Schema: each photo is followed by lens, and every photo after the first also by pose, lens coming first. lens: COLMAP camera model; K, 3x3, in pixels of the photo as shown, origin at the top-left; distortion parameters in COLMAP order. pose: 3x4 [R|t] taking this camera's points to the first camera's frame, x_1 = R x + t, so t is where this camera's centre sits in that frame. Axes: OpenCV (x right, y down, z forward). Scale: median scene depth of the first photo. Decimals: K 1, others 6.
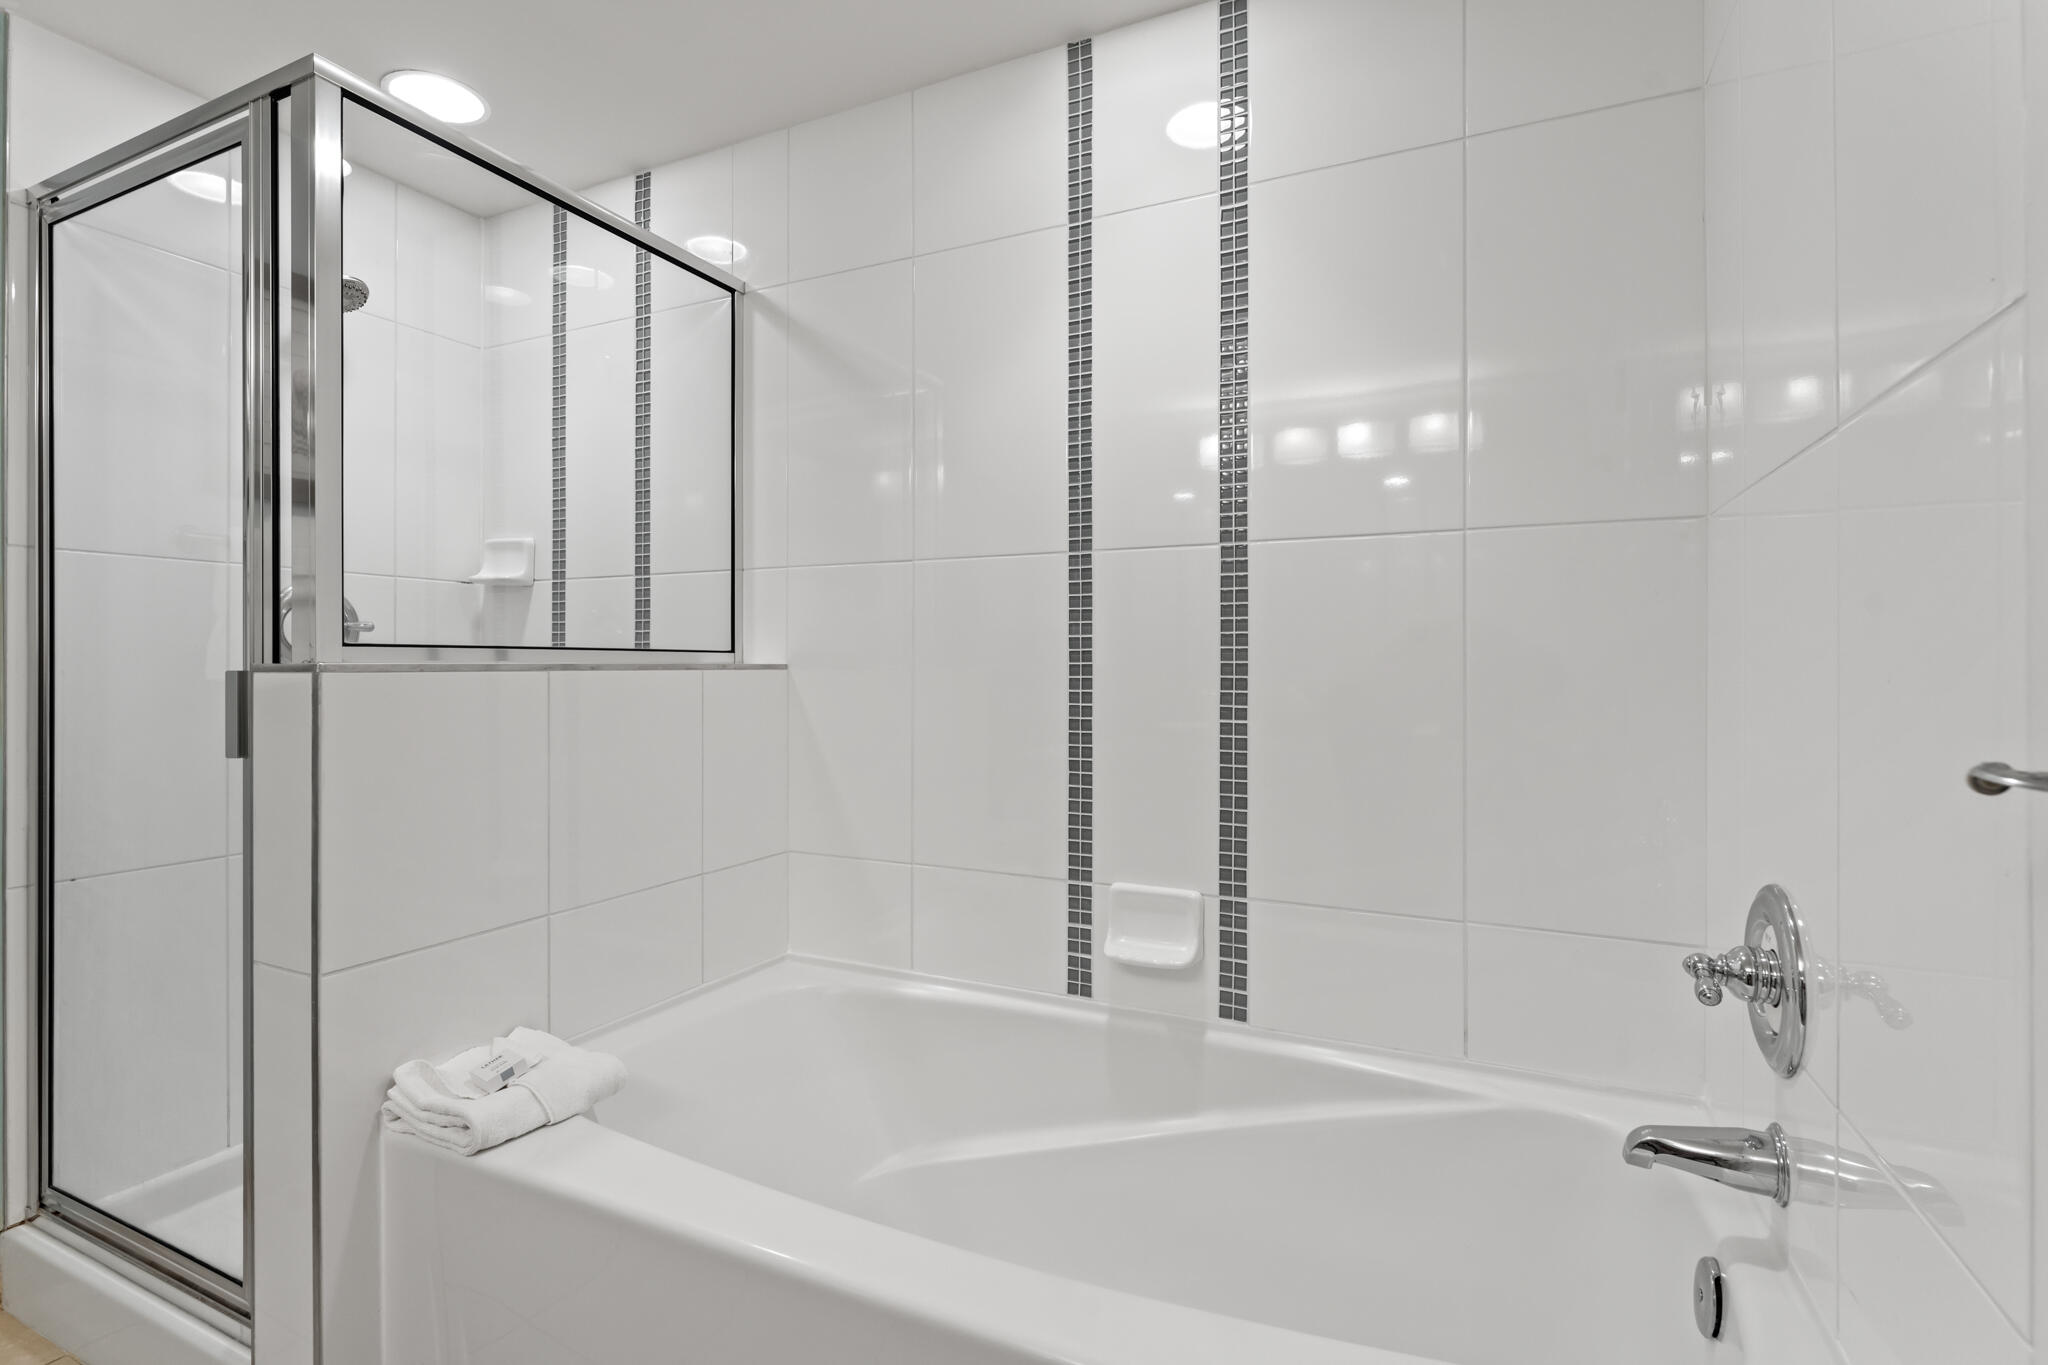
lens RADIAL K [[934.4, 0, 1004.2], [0, 934.4, 669.6], [0, 0, 1]] dist [-0.004917, 0.000063]
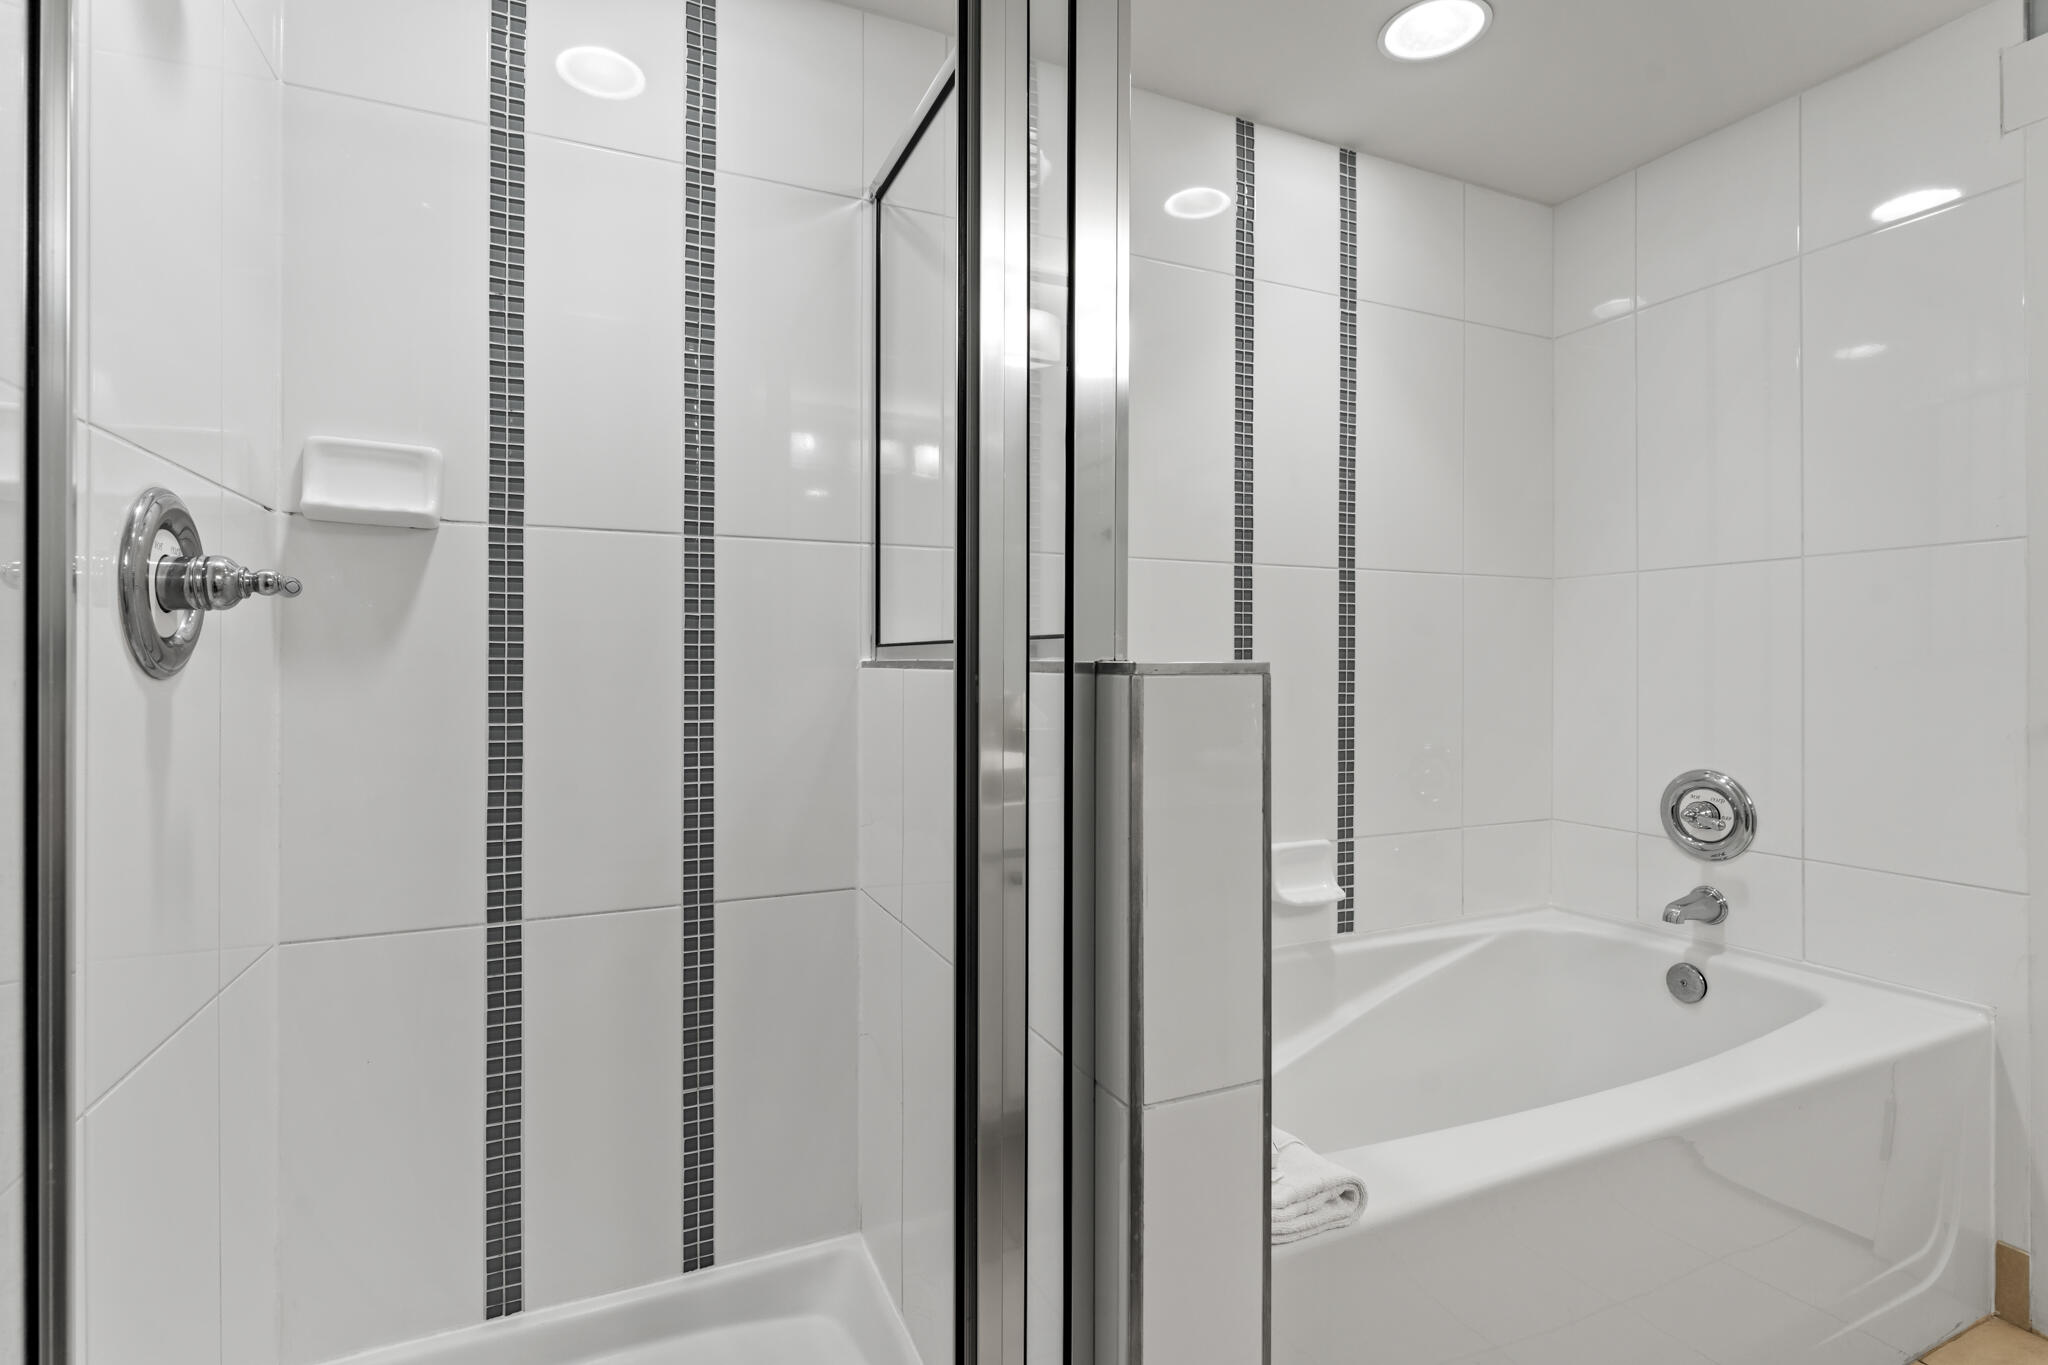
lens RADIAL K [[934.4, 0, 1012.2], [0, 934.4, 670.1], [0, 0, 1]] dist [-0.004917, 0.000063]
pose [[0.661035, -0.006079, 0.750330, -0.975991], [0.003593, 0.999981, 0.004937, -0.001419], [-0.750346, -0.000568, 0.661045, 0.451735]]
